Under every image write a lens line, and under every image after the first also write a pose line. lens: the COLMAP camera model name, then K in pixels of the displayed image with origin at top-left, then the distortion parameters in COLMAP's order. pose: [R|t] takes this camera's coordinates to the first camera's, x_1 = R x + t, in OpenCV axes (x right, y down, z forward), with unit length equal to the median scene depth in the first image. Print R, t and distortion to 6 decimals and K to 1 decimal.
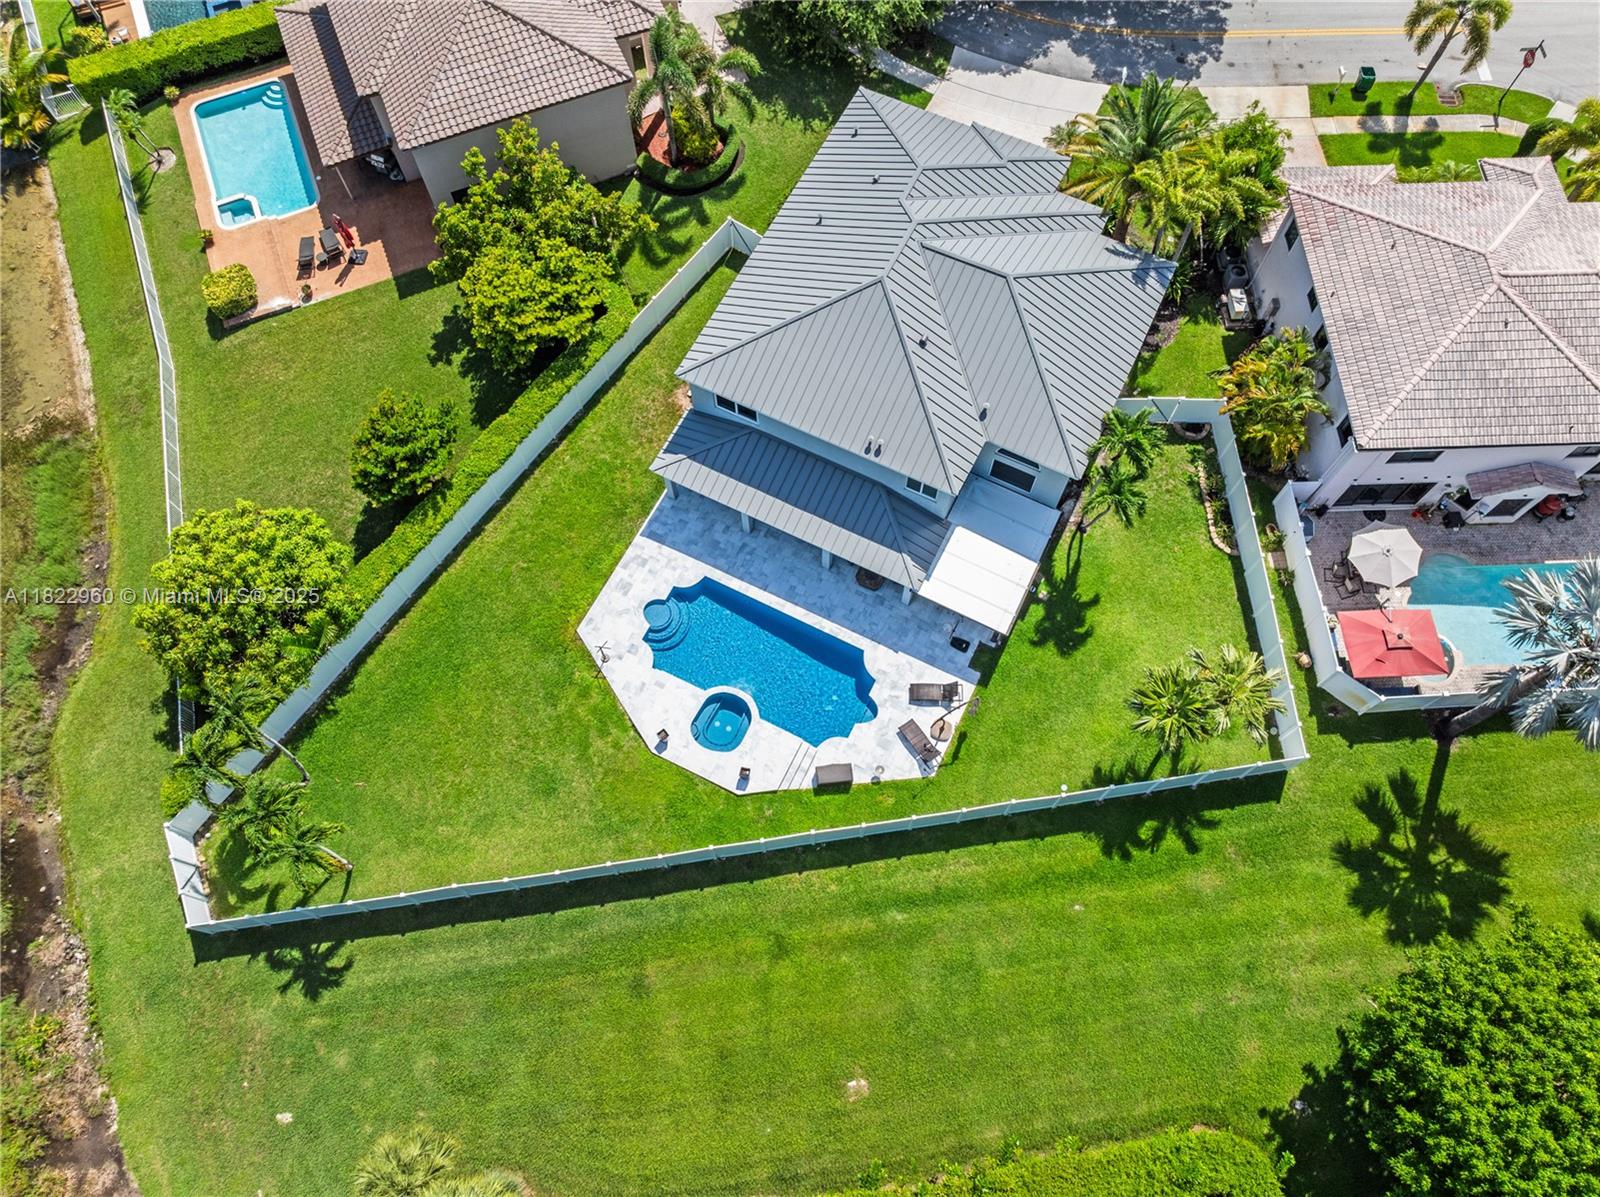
lens RADIAL K [[1115.6, 0, 791.6], [0, 1115.6, 581.8], [0, 0, 1]] dist [-0.065065, 0.037669]
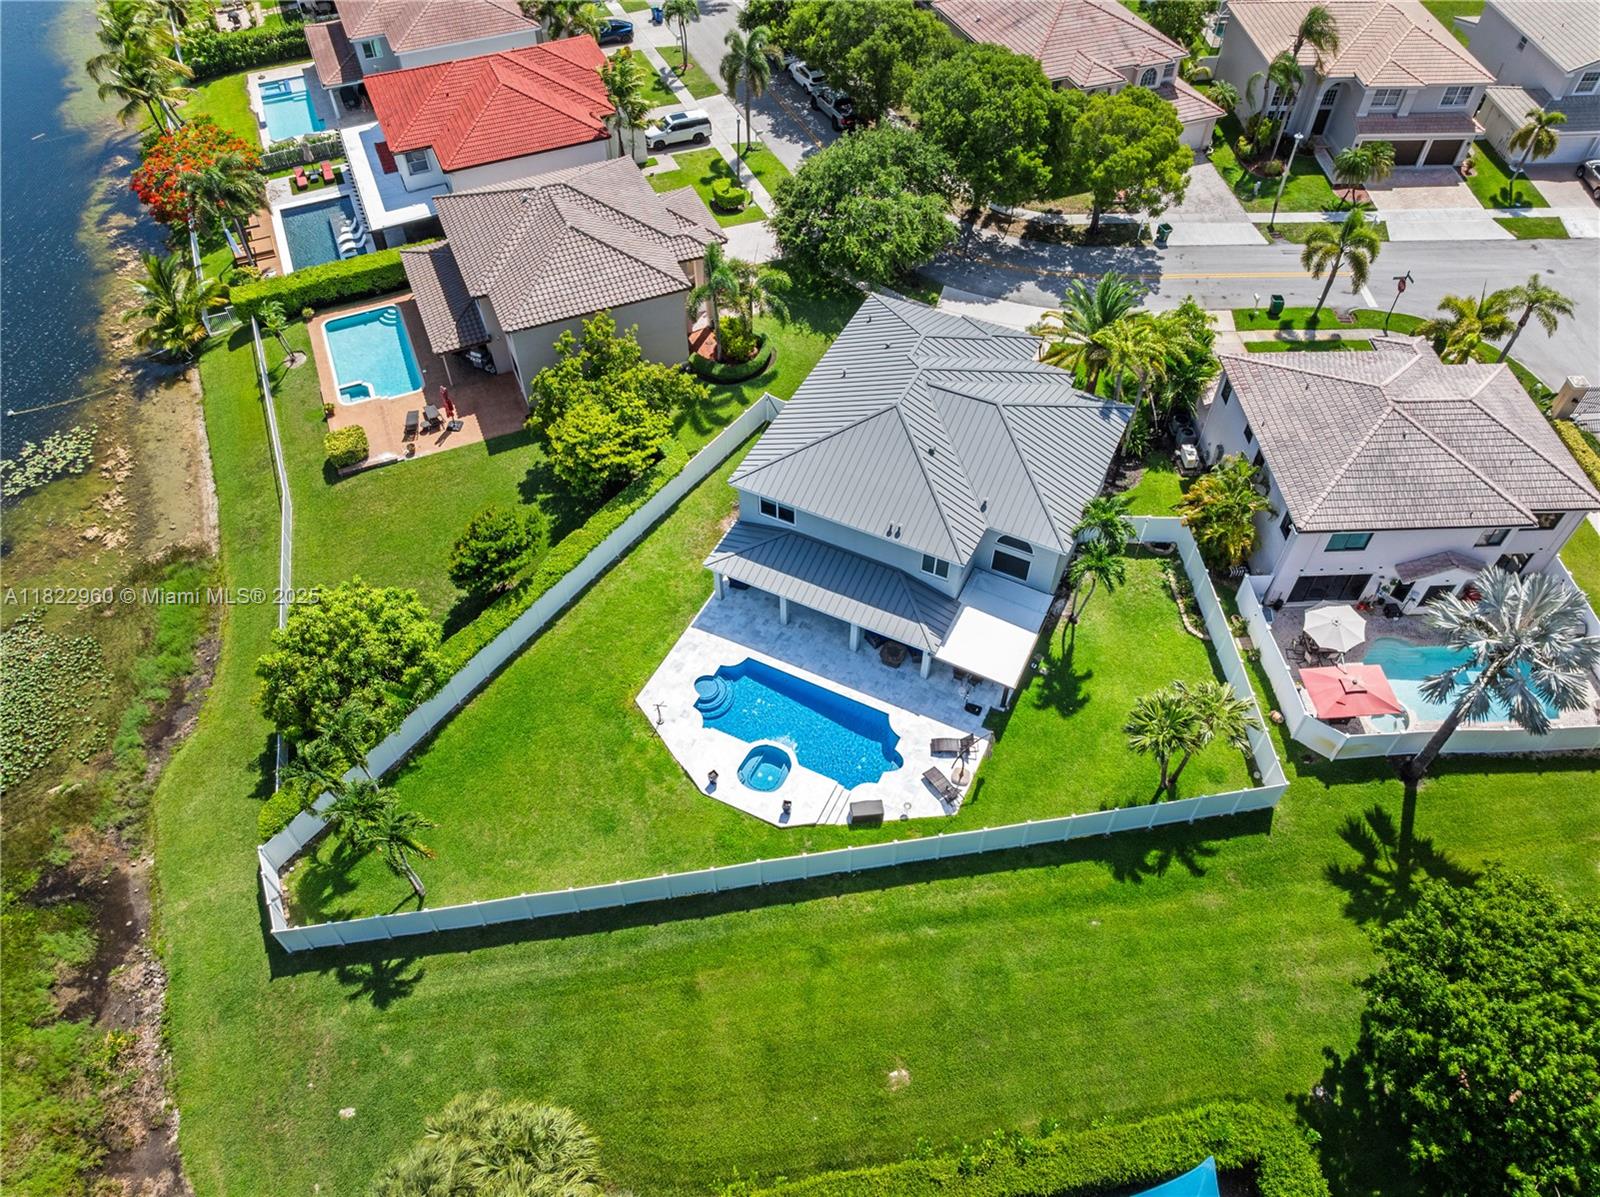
lens RADIAL K [[1115.6, 0, 789.1], [0, 1115.6, 594.5], [0, 0, 1]] dist [-0.065065, 0.037669]
pose [[0.999987, 0.000027, 0.005178, -0.044309], [0.001496, 0.955851, -0.293847, 0.287507], [-0.004957, 0.293851, 0.955839, -0.123095]]
